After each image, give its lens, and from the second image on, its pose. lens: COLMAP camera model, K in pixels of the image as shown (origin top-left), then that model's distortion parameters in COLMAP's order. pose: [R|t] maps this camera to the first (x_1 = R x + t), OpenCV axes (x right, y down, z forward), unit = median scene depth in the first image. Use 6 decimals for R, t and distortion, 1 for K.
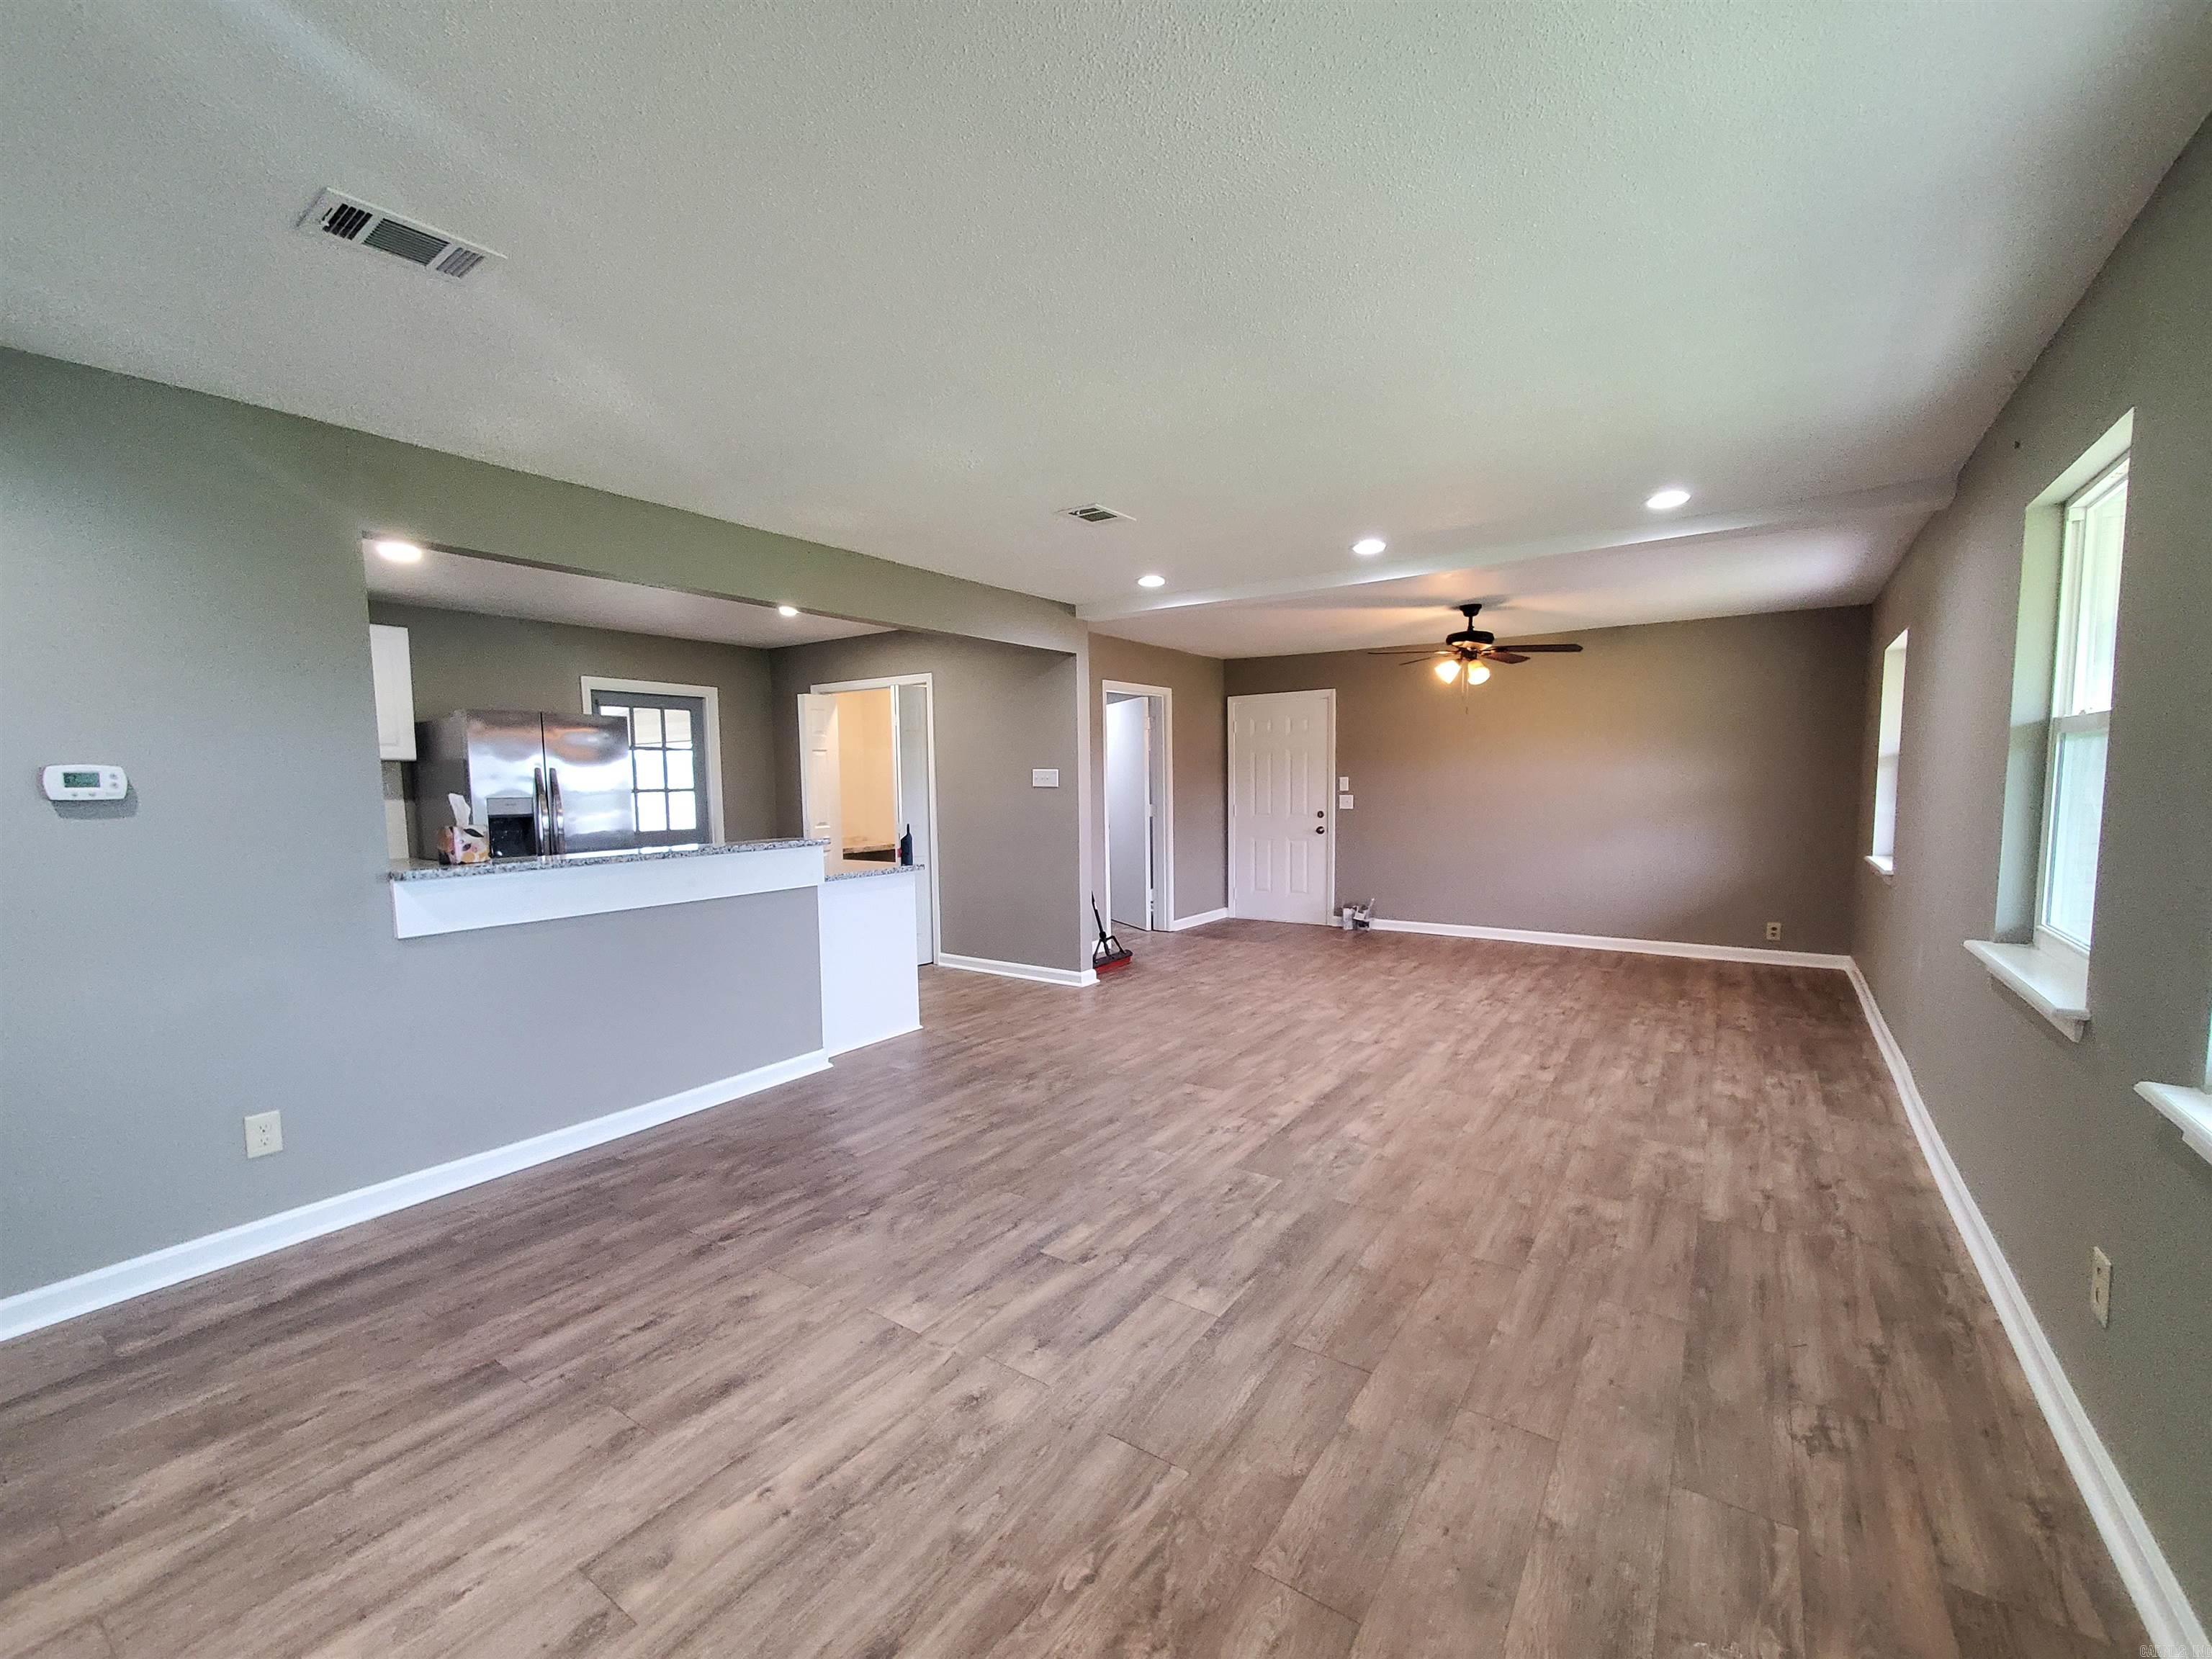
lens RADIAL K [[959.9, 0, 1079.4], [0, 959.9, 875.3], [0, 0, 1]] dist [-0.000457, -0.014032]
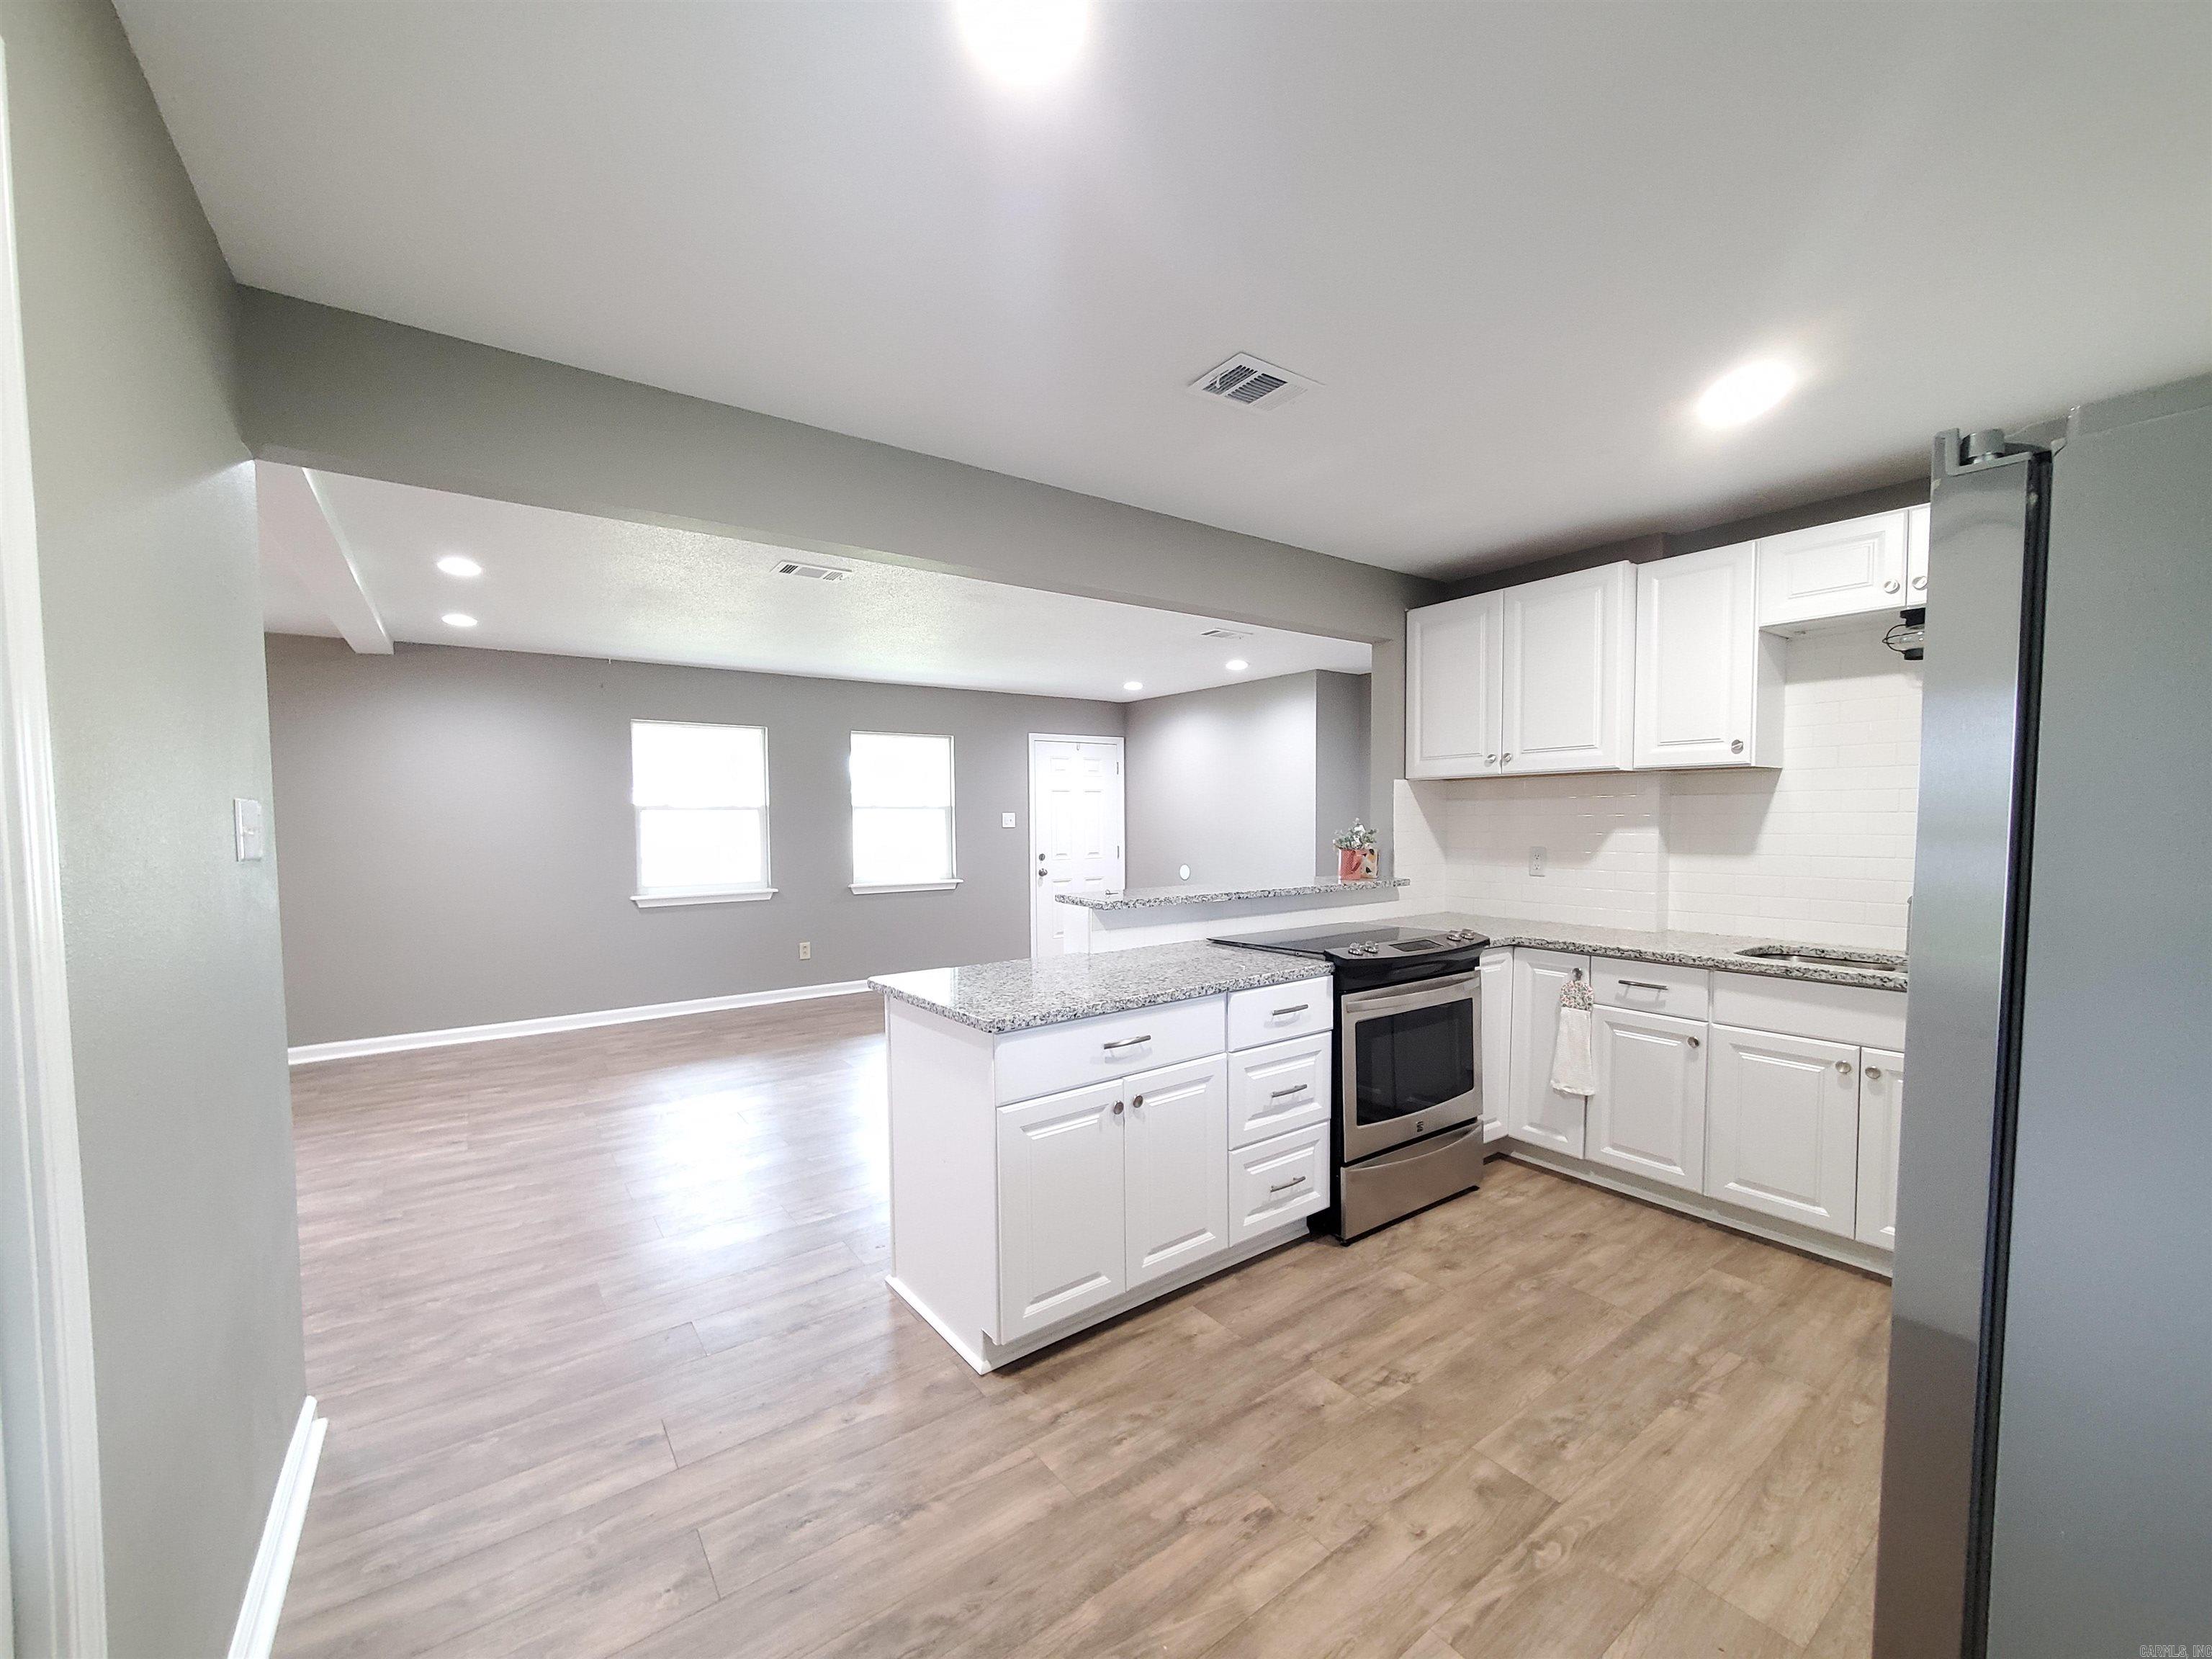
lens RADIAL K [[869.5, 0, 1079.0], [0, 869.5, 860.3], [0, 0, 1]] dist [0.000544, 0.000083]
pose [[-0.945478, 0.006639, 0.325617, -0.510096], [0.053757, 0.989260, 0.135921, -0.162774], [-0.321218, 0.146015, -0.935681, 1.666490]]
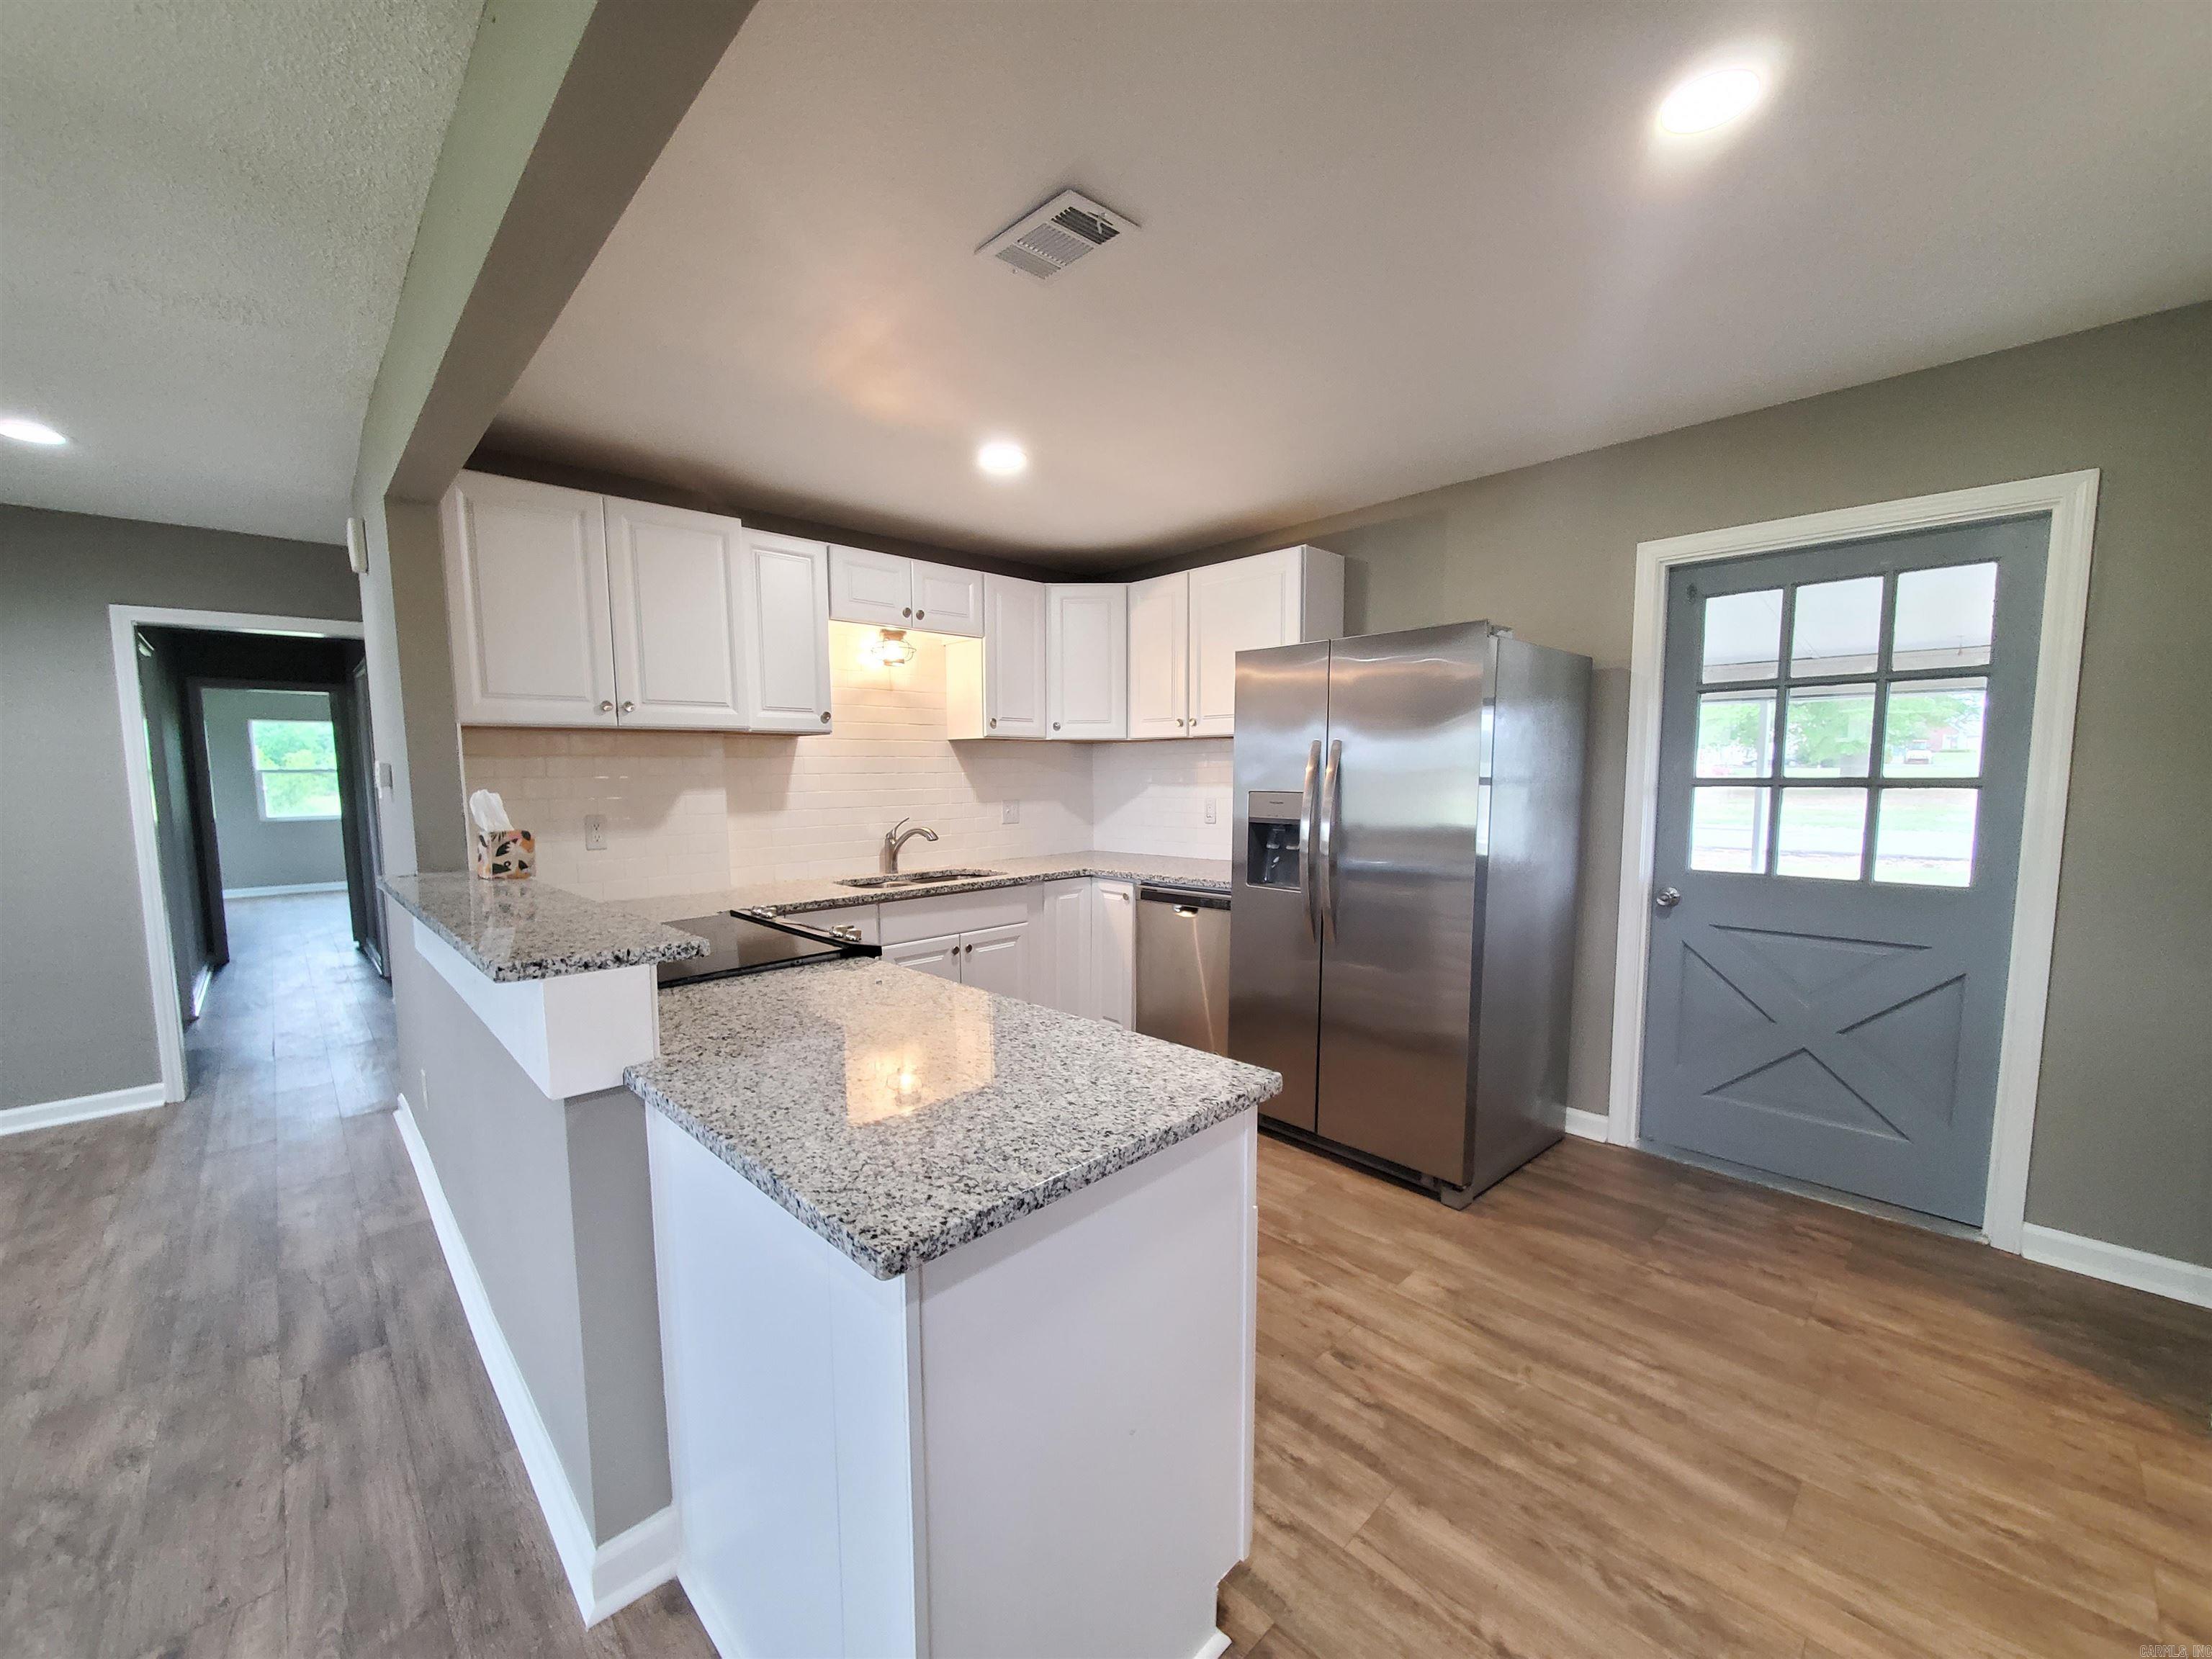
lens RADIAL K [[869.9, 0, 1097.4], [0, 869.9, 862.1], [0, 0, 1]] dist [-0.000586, -0.000027]
pose [[-0.191185, 0.119815, -0.974214, -0.021839], [-0.084320, 0.986848, 0.137916, -0.130444], [0.977926, 0.108514, -0.178568, 1.253033]]
